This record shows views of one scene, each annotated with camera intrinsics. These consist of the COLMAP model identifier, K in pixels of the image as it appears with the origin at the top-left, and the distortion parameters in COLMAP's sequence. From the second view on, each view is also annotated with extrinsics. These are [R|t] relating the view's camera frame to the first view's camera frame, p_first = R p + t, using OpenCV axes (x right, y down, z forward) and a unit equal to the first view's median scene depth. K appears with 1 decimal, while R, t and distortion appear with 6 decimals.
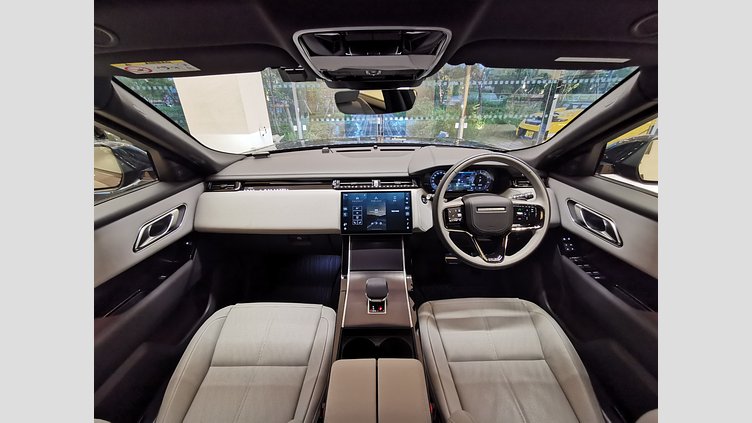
lens RADIAL K [[250.5, 0, 376.0], [0, 250.5, 211.5], [0, 0, 1]] dist [-0.000494, -0.000016]
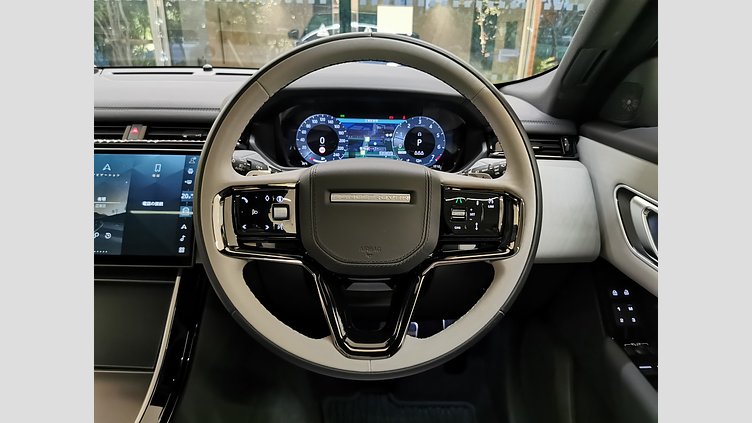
lens RADIAL K [[445.6, 0, 380.0], [0, 445.6, 207.2], [0, 0, 1]] dist [-0.007062, -0.001896]
pose [[0.999235, 0.030614, 0.024346, 0.393837], [-0.028607, 0.996471, -0.078917, 0.045552], [-0.026676, 0.078160, 0.996584, 0.343694]]
